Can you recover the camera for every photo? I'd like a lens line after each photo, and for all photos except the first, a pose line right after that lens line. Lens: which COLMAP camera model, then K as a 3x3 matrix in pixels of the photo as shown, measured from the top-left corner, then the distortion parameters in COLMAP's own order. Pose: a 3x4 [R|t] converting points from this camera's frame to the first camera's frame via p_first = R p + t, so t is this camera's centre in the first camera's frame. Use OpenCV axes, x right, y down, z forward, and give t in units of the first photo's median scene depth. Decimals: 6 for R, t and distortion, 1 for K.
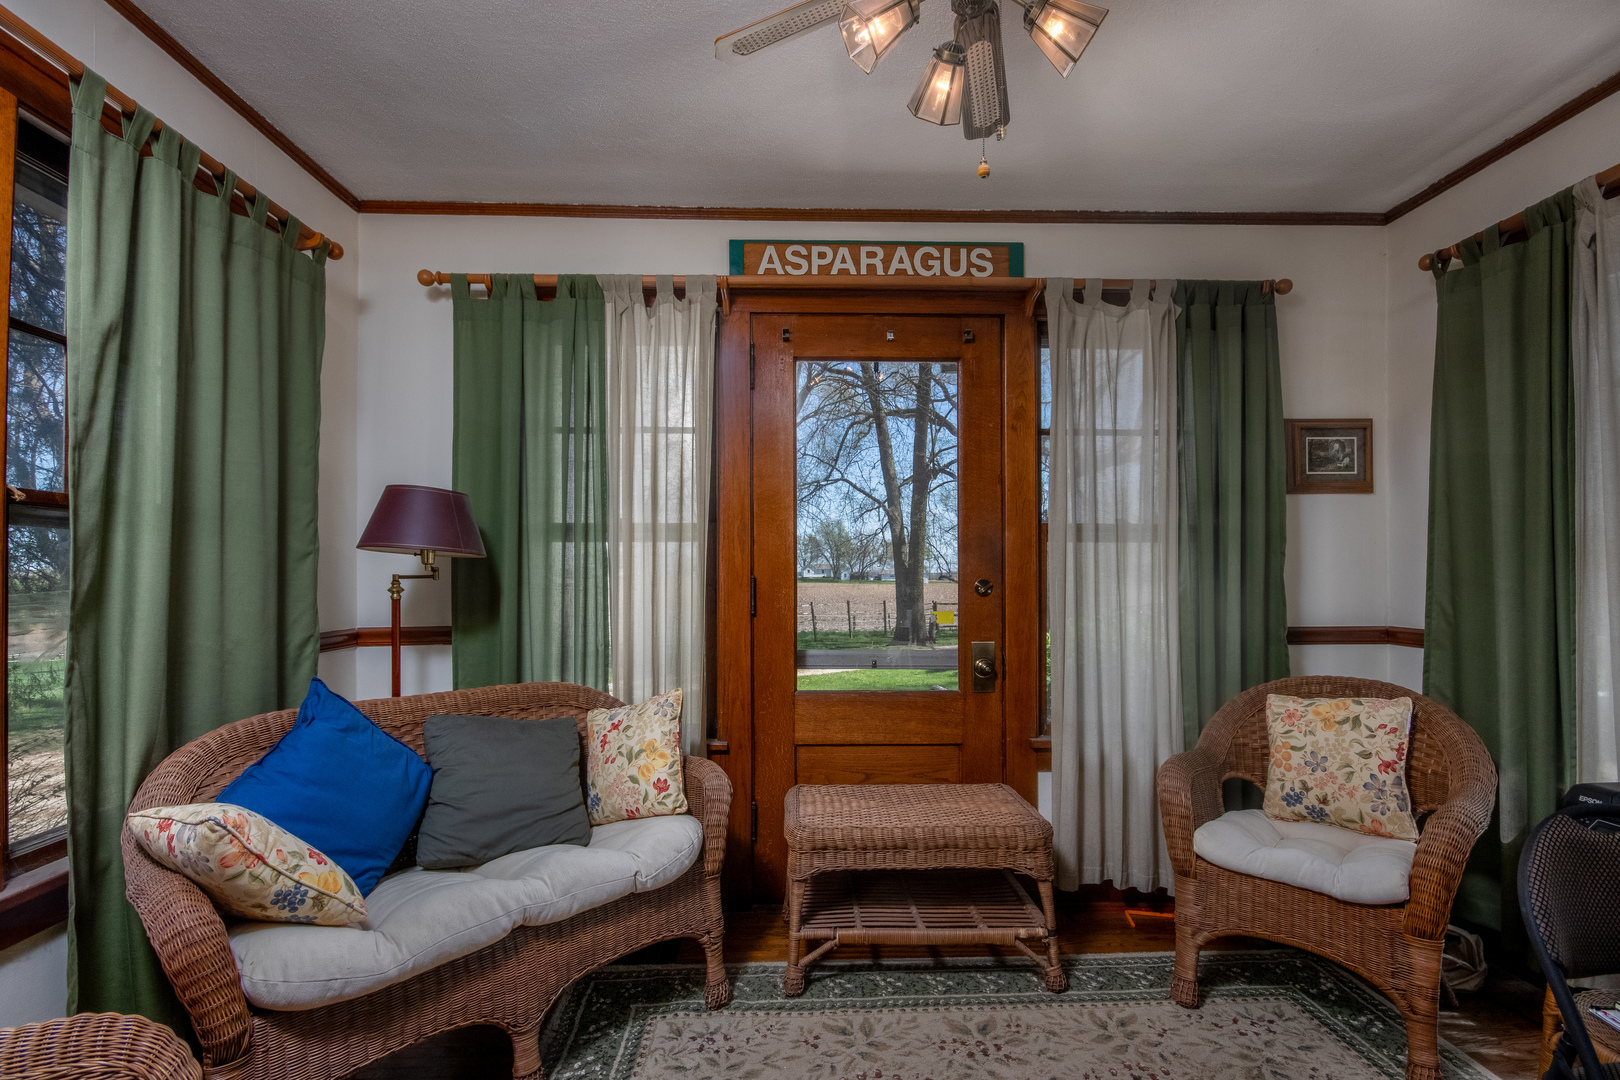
lens RADIAL K [[765.7, 0, 809.5], [0, 765.7, 550.3], [0, 0, 1]] dist [-0.002129, 0.000857]
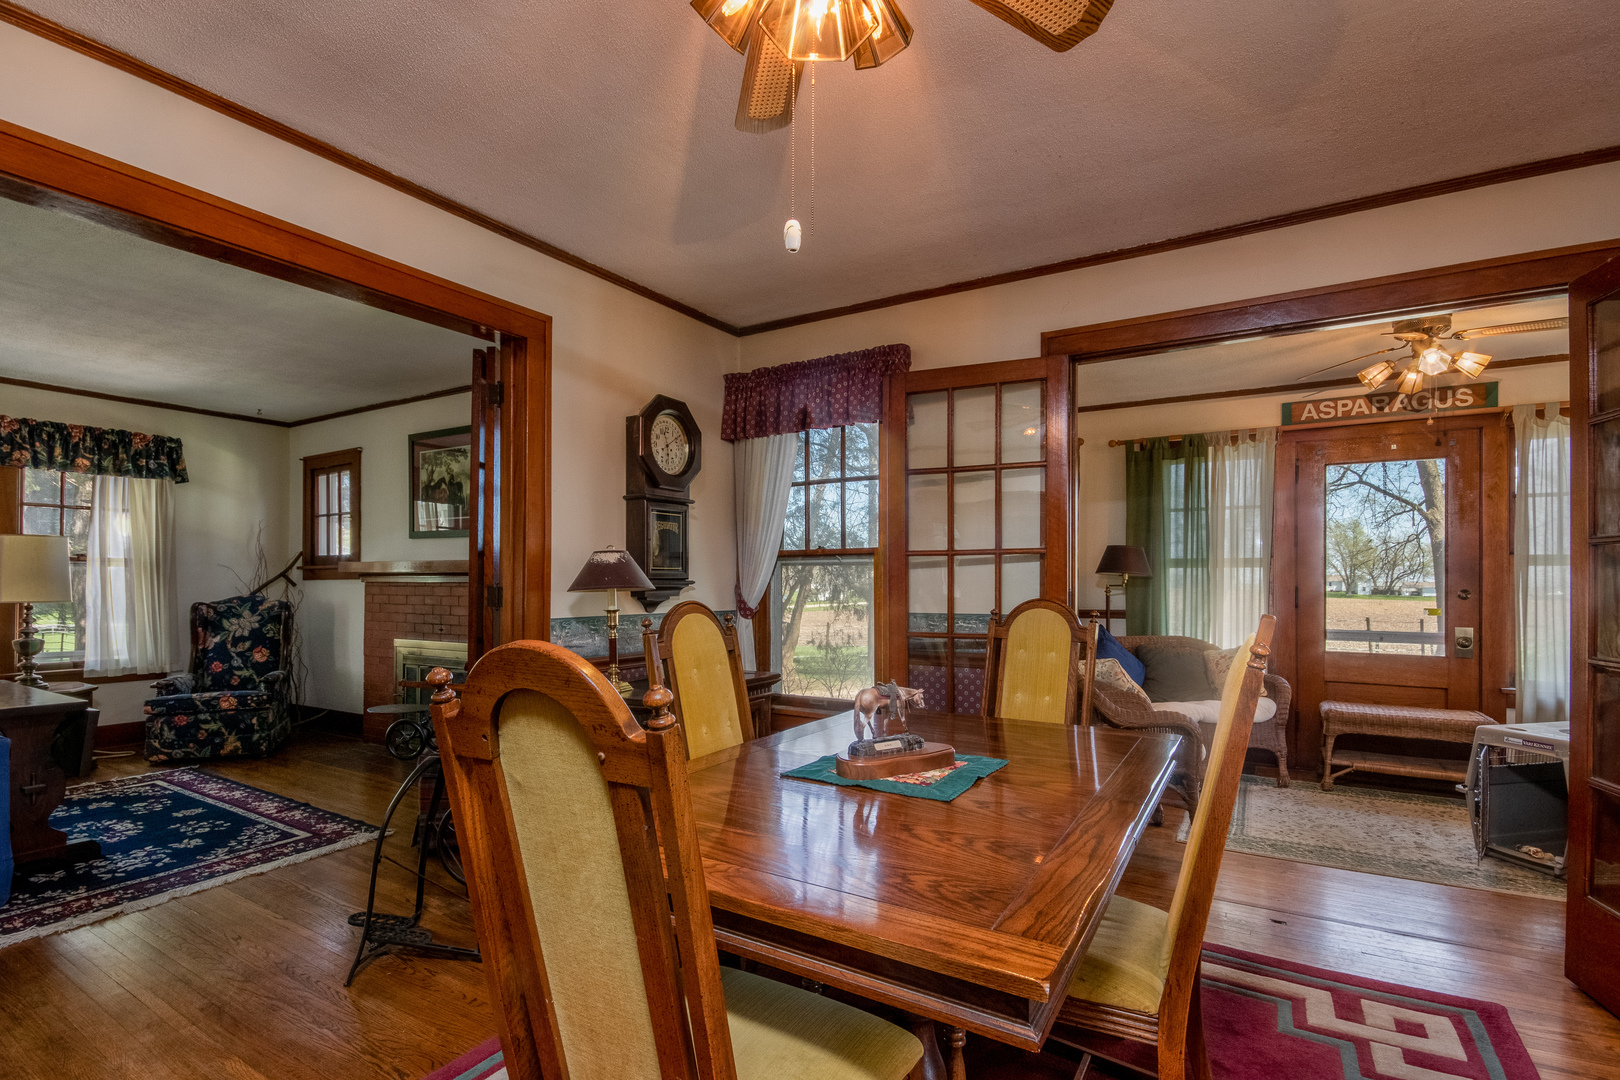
lens RADIAL K [[765.7, 0, 786.9], [0, 765.7, 580.6], [0, 0, 1]] dist [-0.002129, 0.000857]
pose [[0.825487, 0.004121, -0.564406, -0.048175], [0.010038, 0.999708, 0.021981, -0.032094], [0.564332, -0.023811, 0.825205, -1.194093]]
